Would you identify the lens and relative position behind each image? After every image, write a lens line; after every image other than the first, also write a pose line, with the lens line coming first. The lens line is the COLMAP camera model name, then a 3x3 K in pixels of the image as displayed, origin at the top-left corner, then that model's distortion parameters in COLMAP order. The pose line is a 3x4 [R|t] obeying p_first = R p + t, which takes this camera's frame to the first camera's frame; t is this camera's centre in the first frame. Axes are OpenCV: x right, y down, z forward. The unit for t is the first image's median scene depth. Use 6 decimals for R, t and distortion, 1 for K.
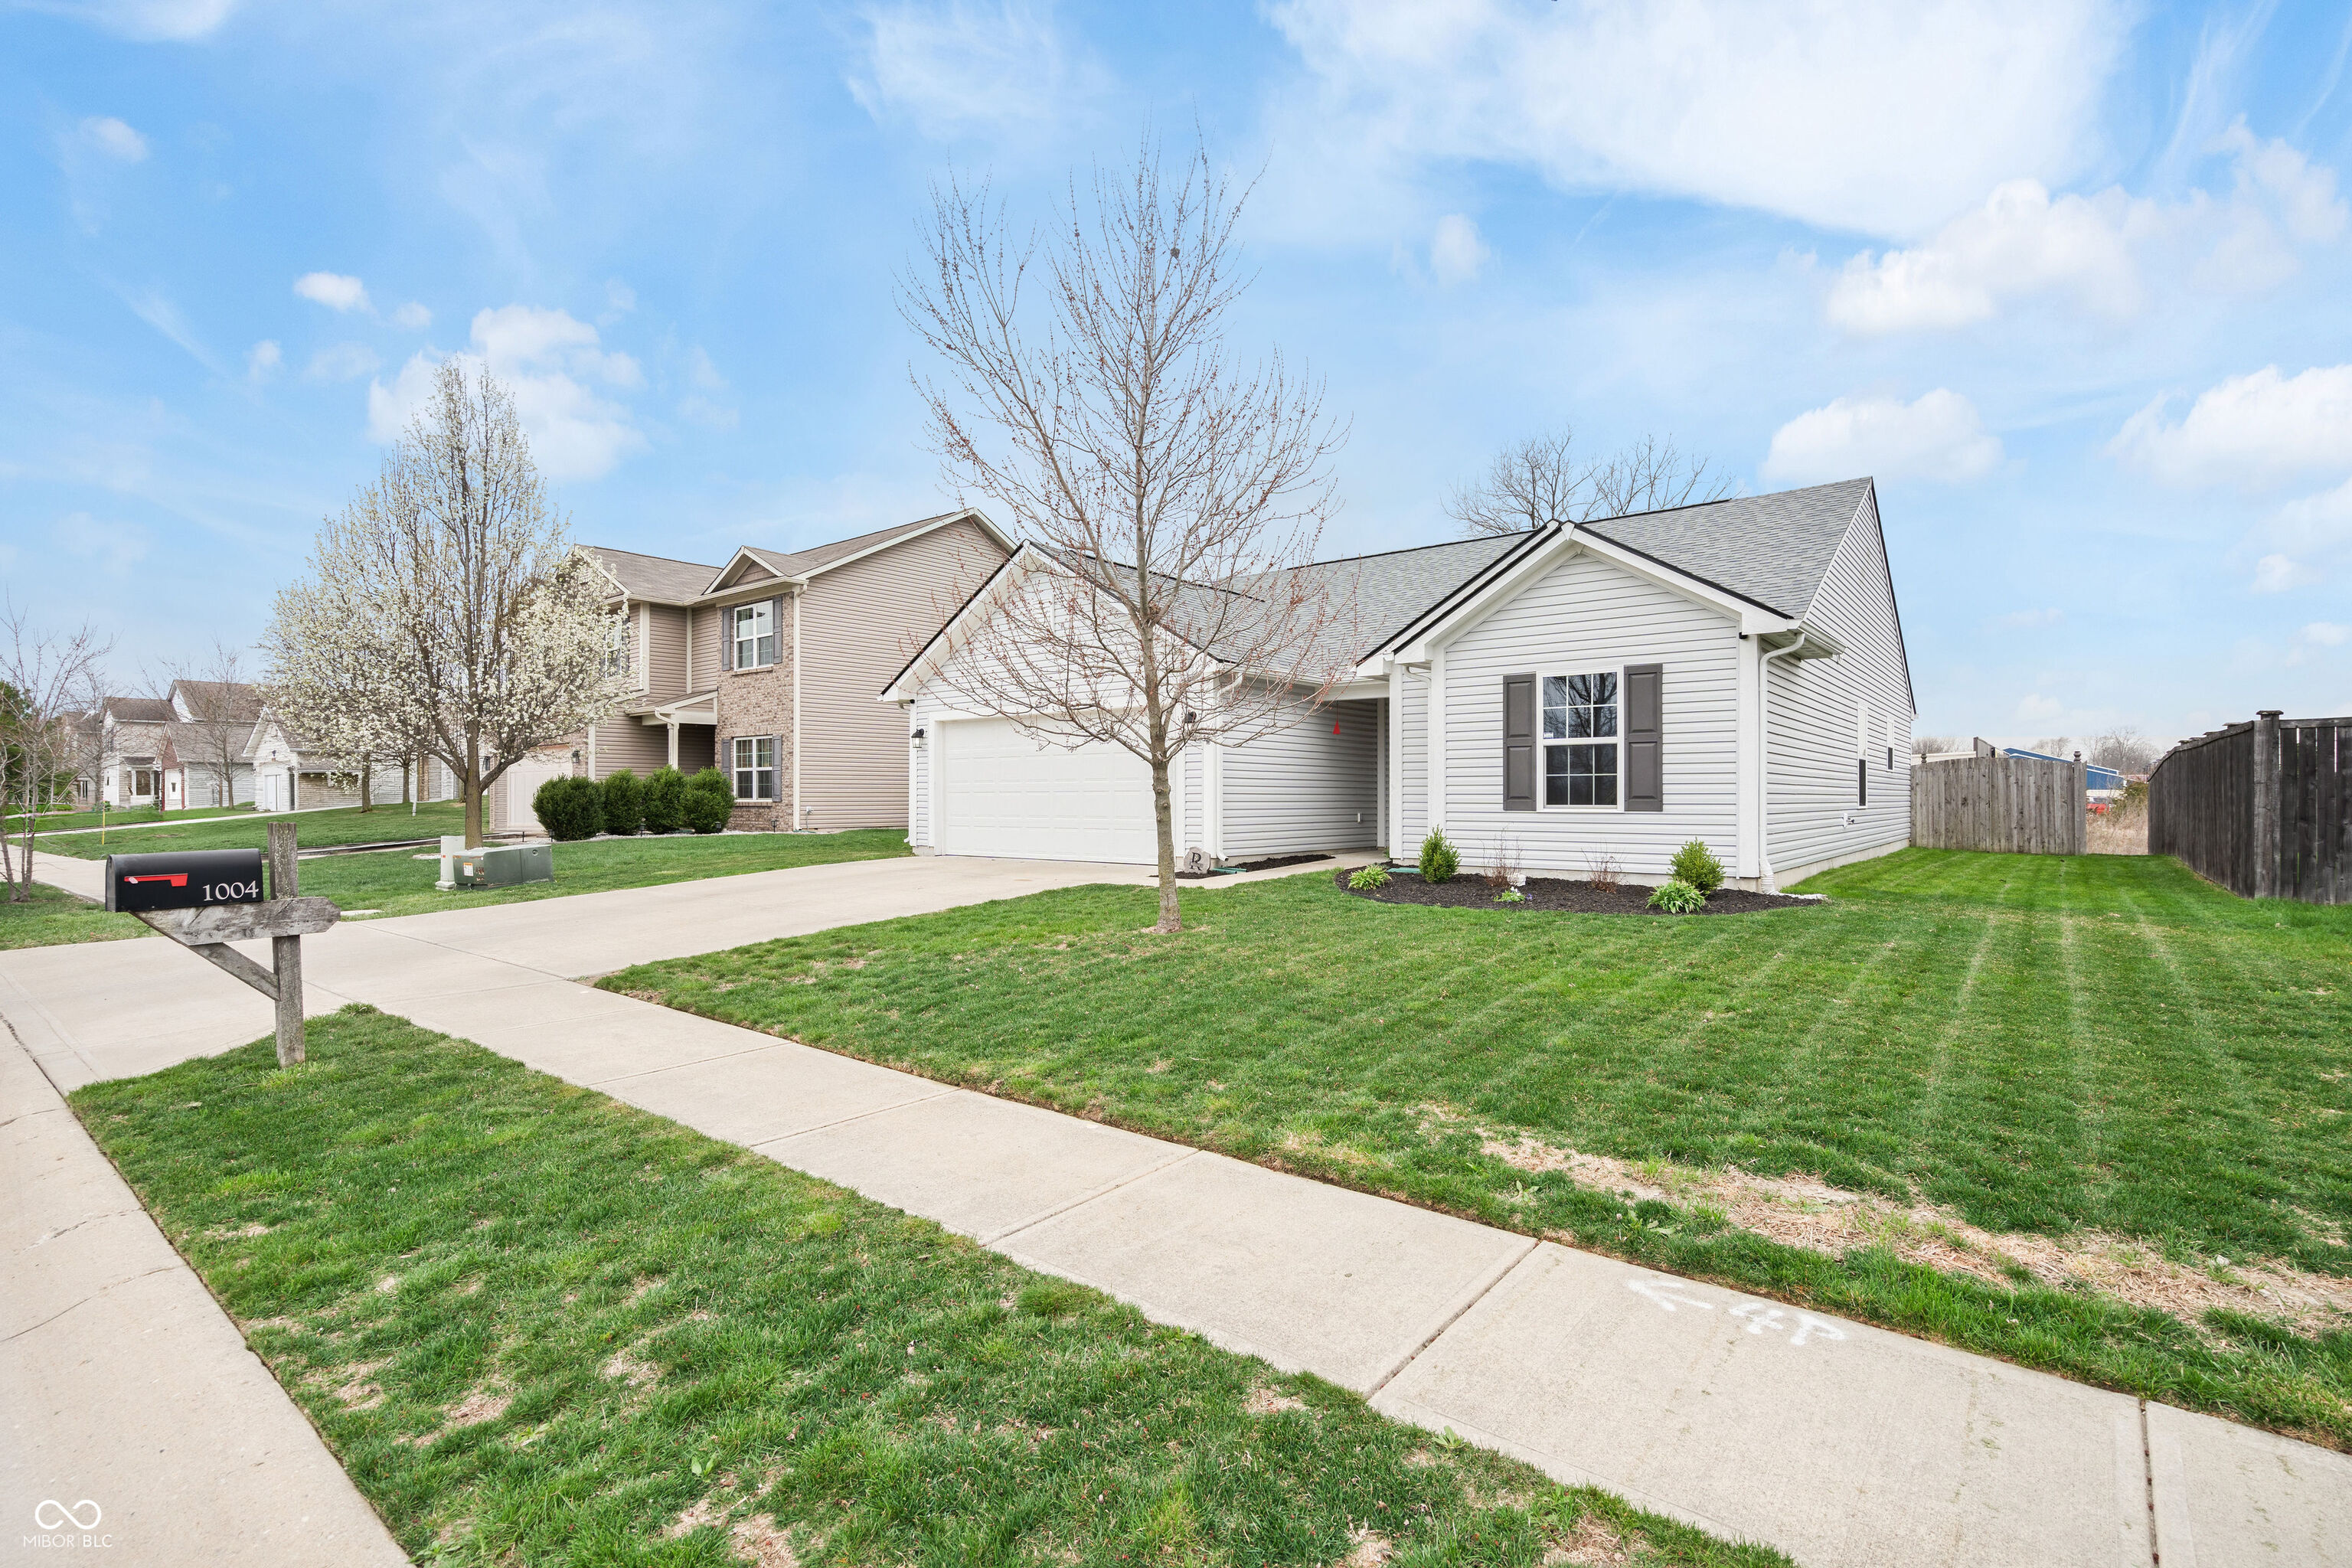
lens RADIAL K [[1079.7, 0, 1176.0], [0, 1079.7, 784.0], [0, 0, 1]] dist [-0.001056, -0.000090]
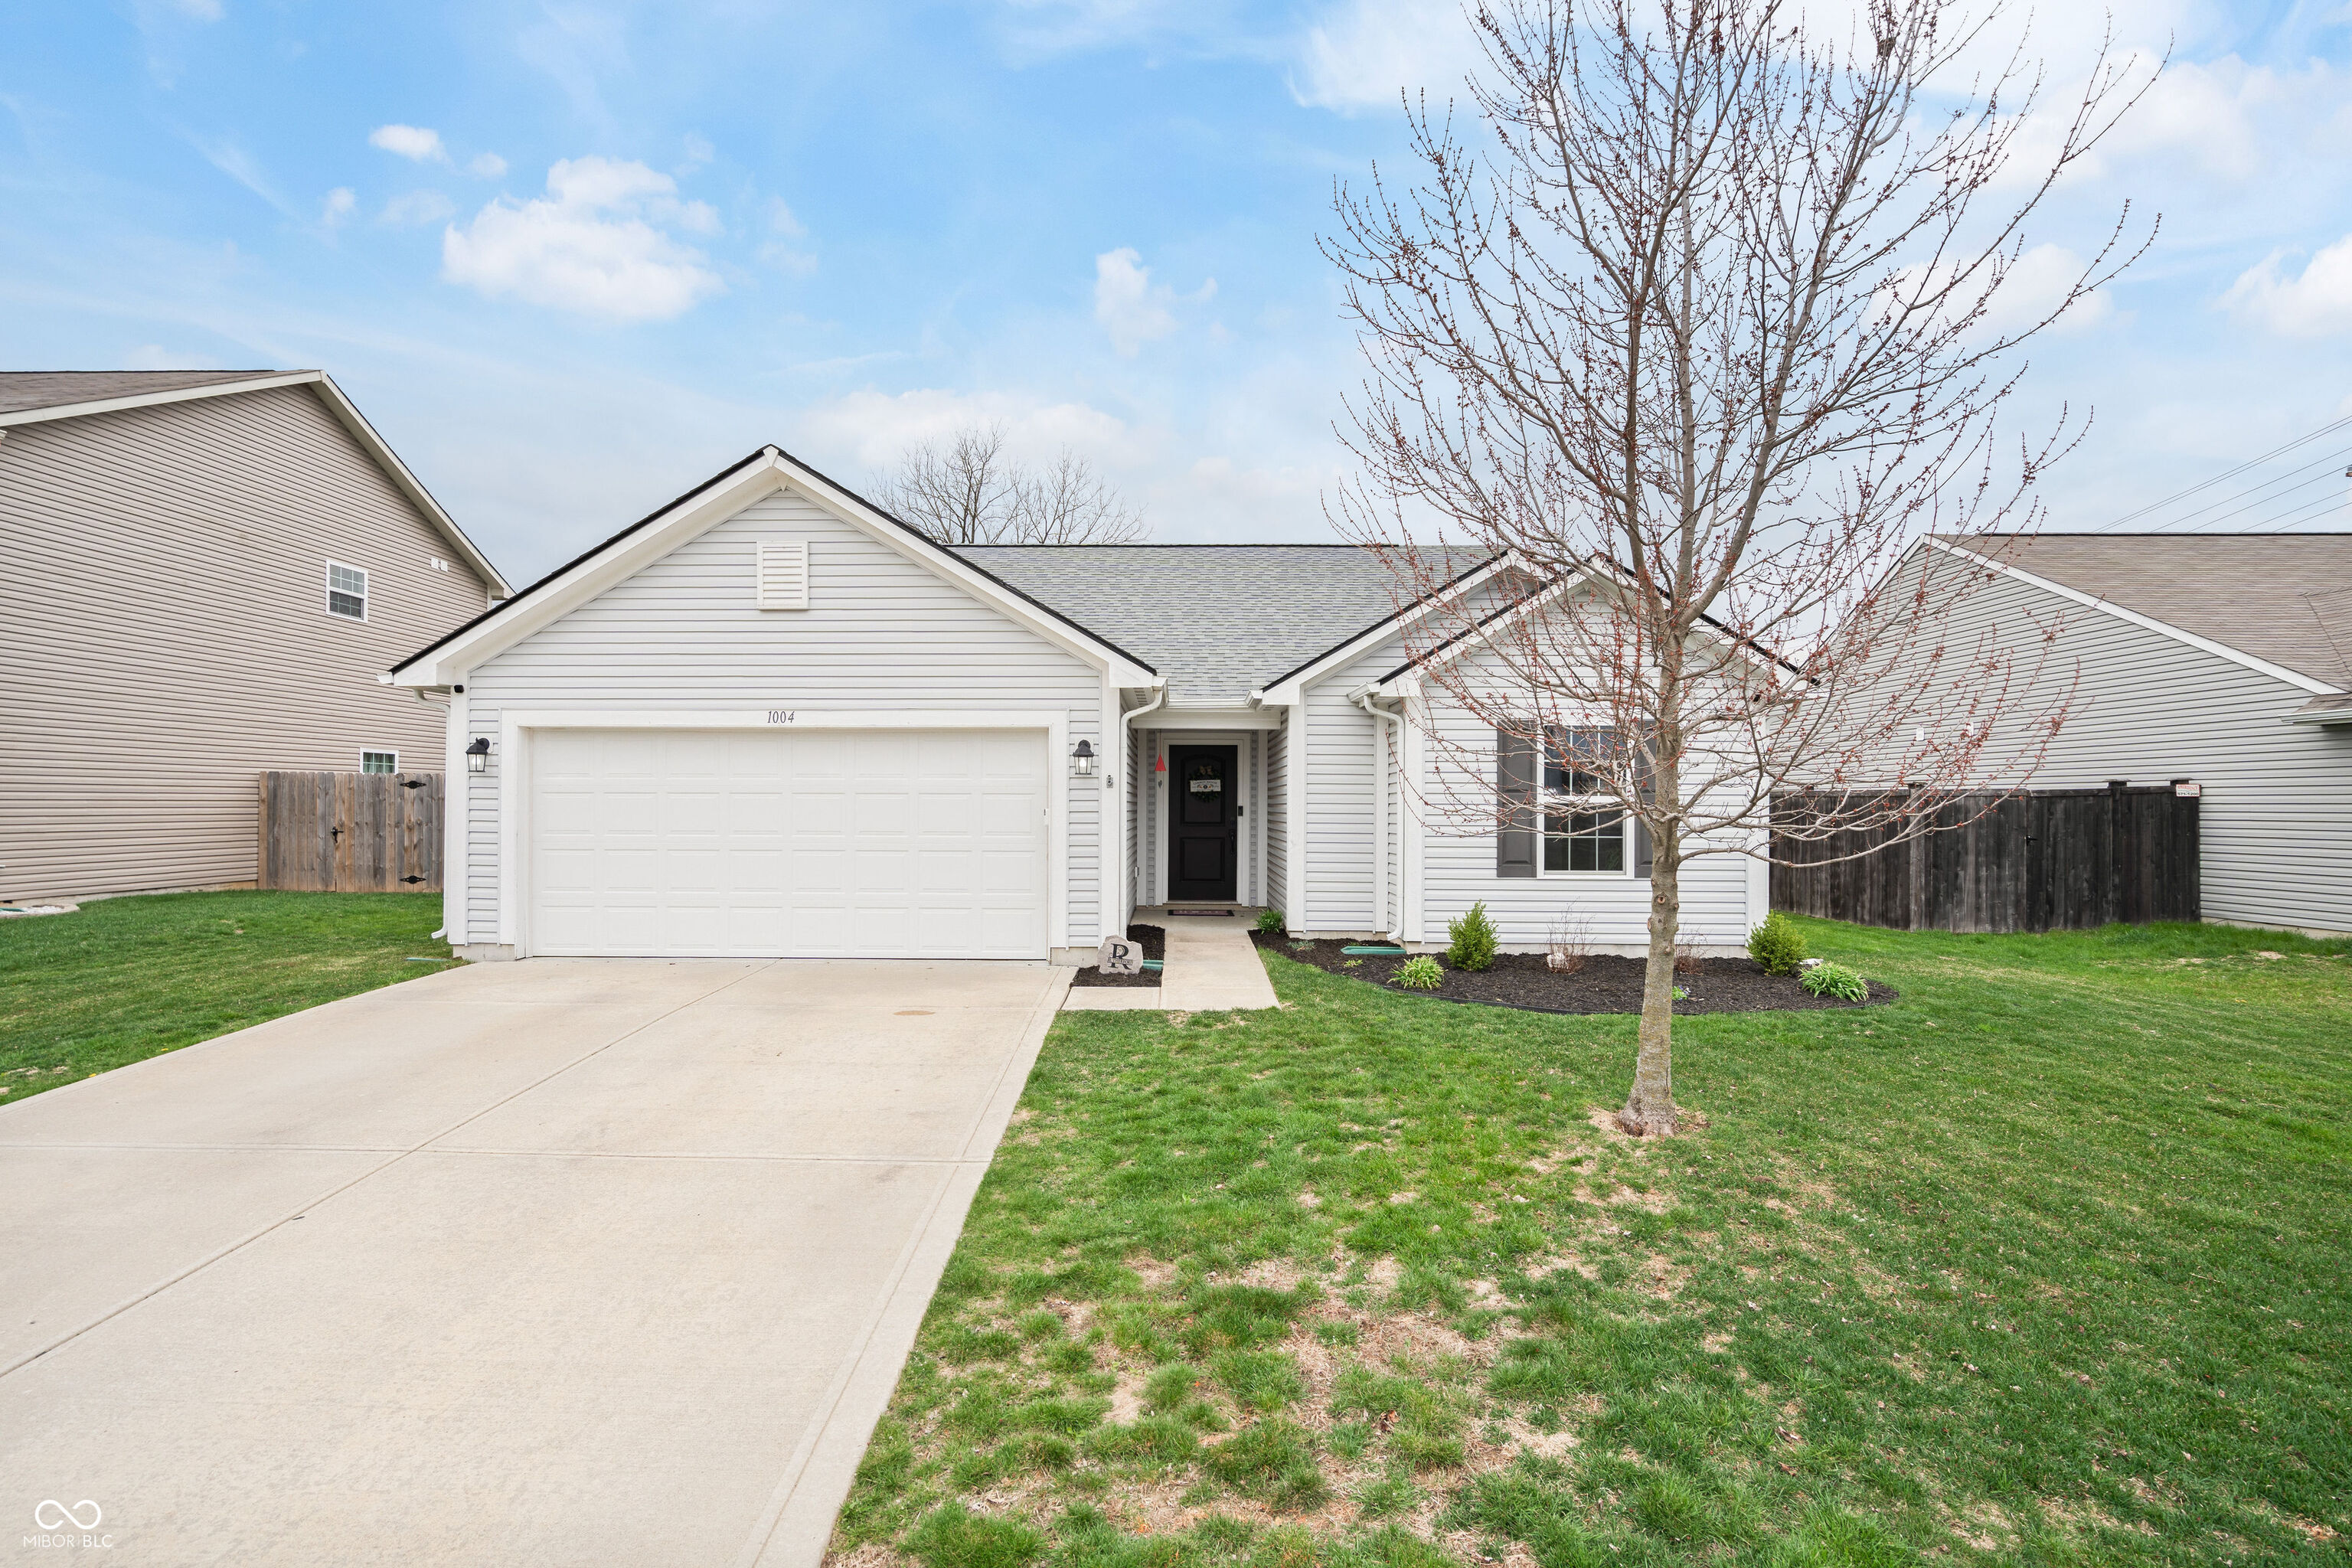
lens RADIAL K [[1079.7, 0, 1176.0], [0, 1079.7, 784.0], [0, 0, 1]] dist [-0.001056, -0.000090]
pose [[0.786461, 0.018939, 0.617349, -0.439415], [-0.011570, 0.999806, -0.015933, -0.033410], [-0.617531, 0.005388, 0.786528, 0.487188]]
